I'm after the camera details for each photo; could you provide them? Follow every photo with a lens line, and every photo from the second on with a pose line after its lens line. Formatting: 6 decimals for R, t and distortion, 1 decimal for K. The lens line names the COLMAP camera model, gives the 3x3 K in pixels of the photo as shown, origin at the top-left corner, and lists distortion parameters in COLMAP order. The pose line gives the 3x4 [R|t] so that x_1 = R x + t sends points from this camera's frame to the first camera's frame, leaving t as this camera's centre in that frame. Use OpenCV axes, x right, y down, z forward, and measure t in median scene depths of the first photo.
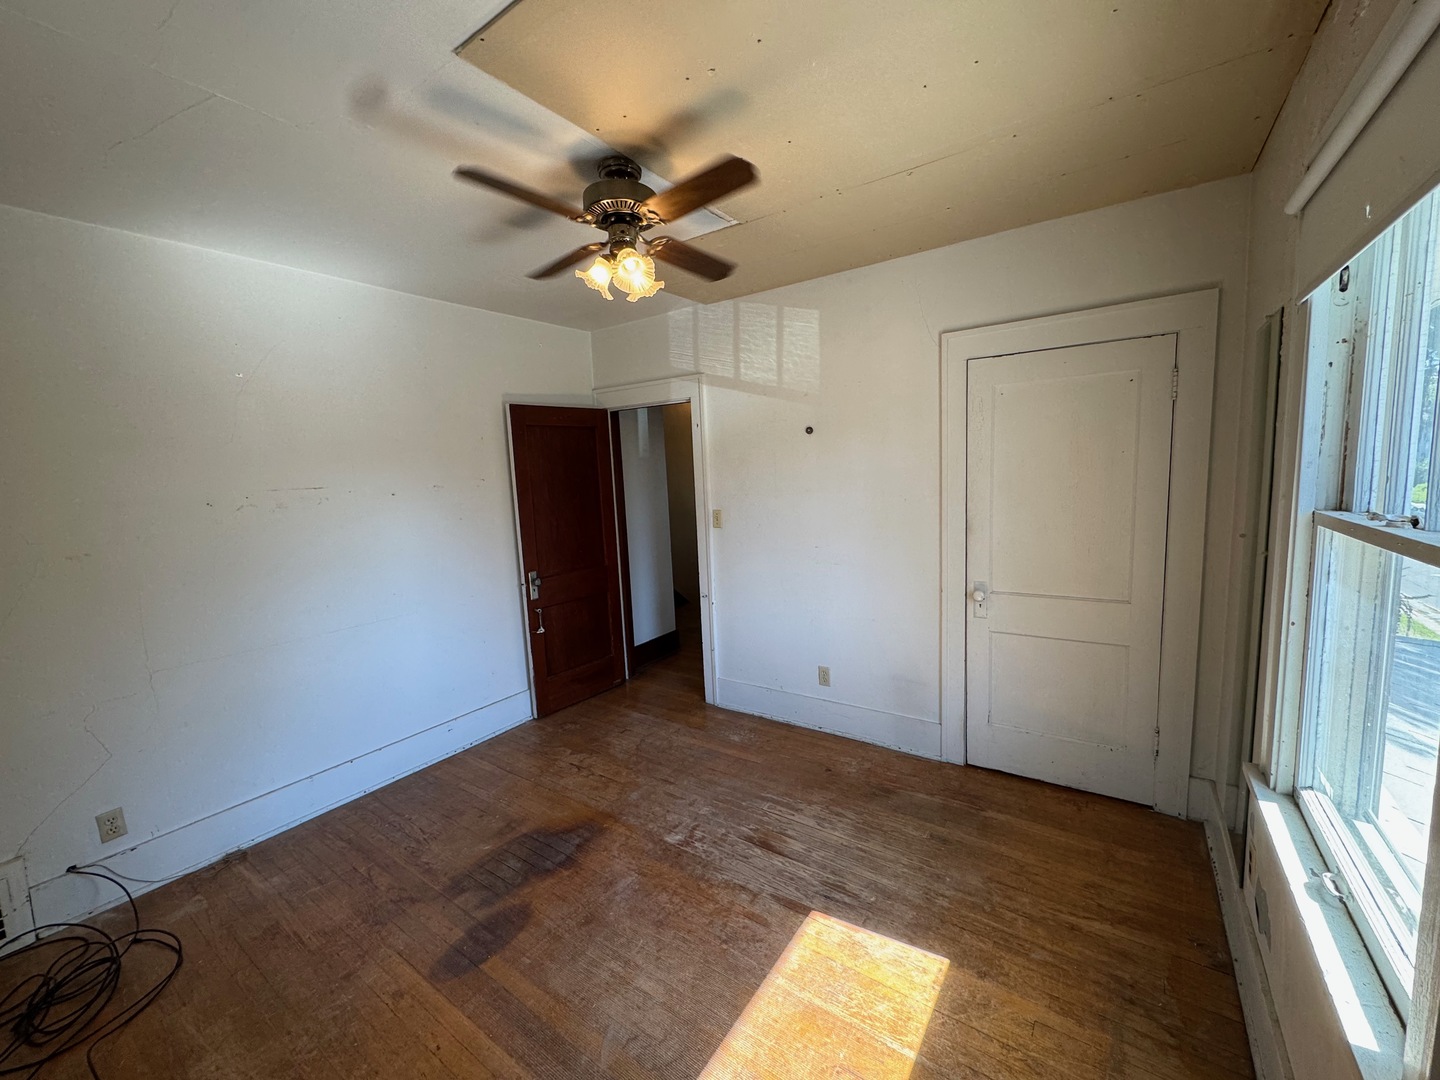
lens RADIAL K [[575.2, 0, 720.0], [0, 575.2, 540.0], [0, 0, 1]] dist [-0.001274, -0.000042]
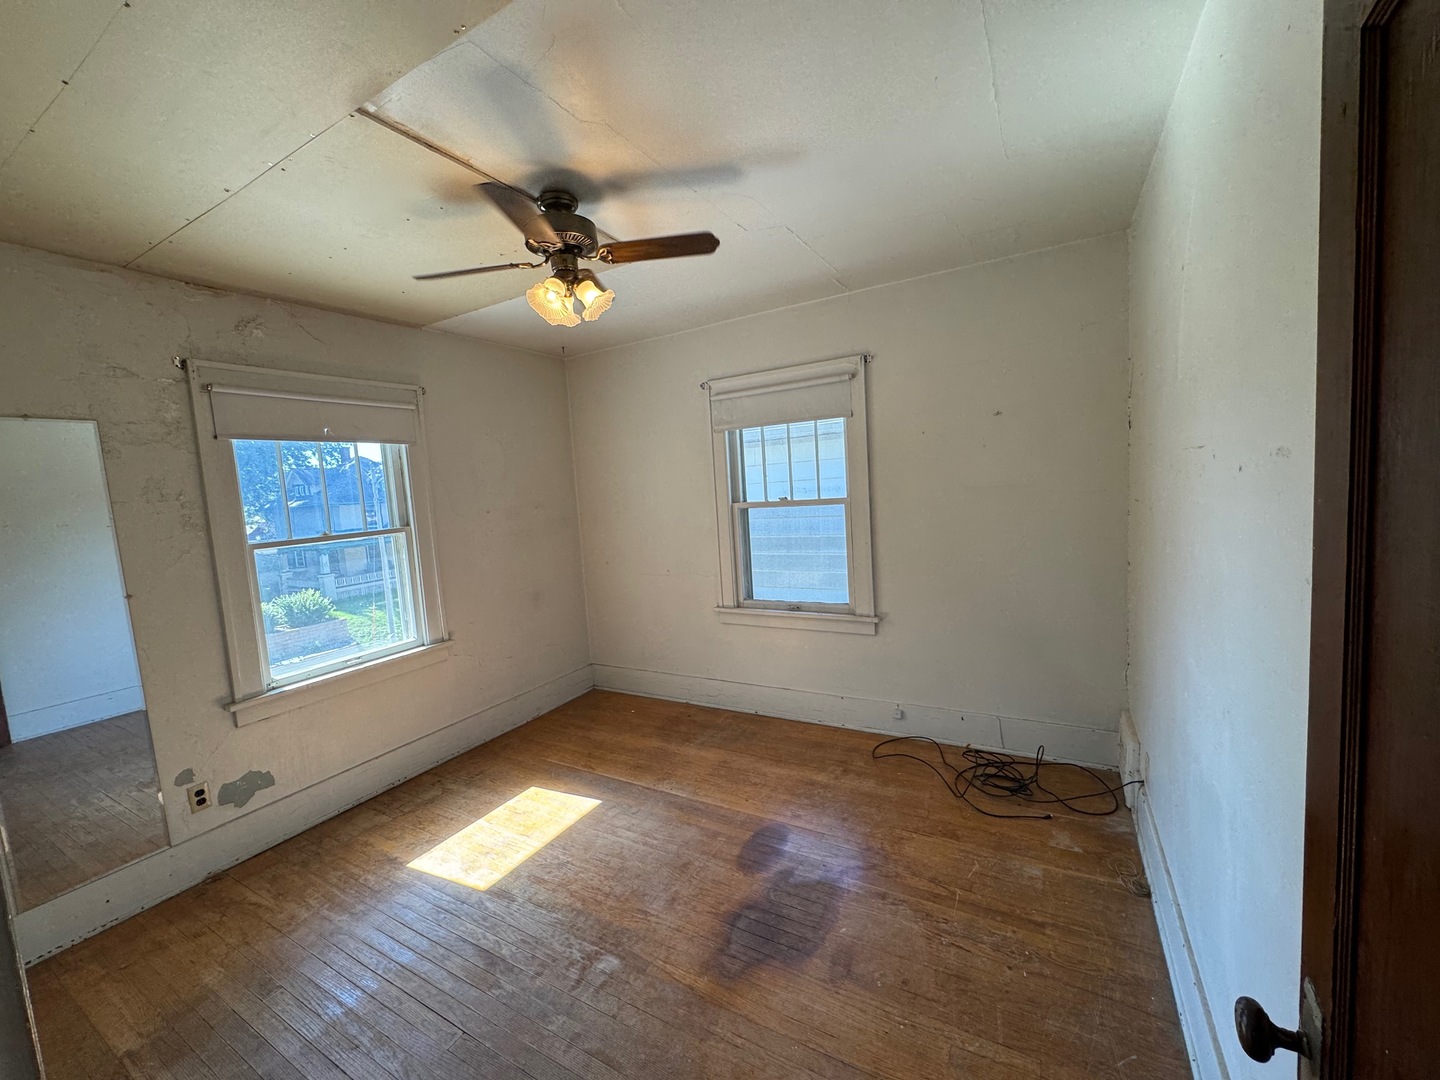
lens RADIAL K [[575.2, 0, 720.0], [0, 575.2, 540.0], [0, 0, 1]] dist [-0.001274, -0.000042]
pose [[-0.989859, 0.115784, -0.082303, -0.267197], [0.095300, 0.970902, 0.219697, -0.211033], [0.105346, 0.209625, -0.972090, 1.893806]]
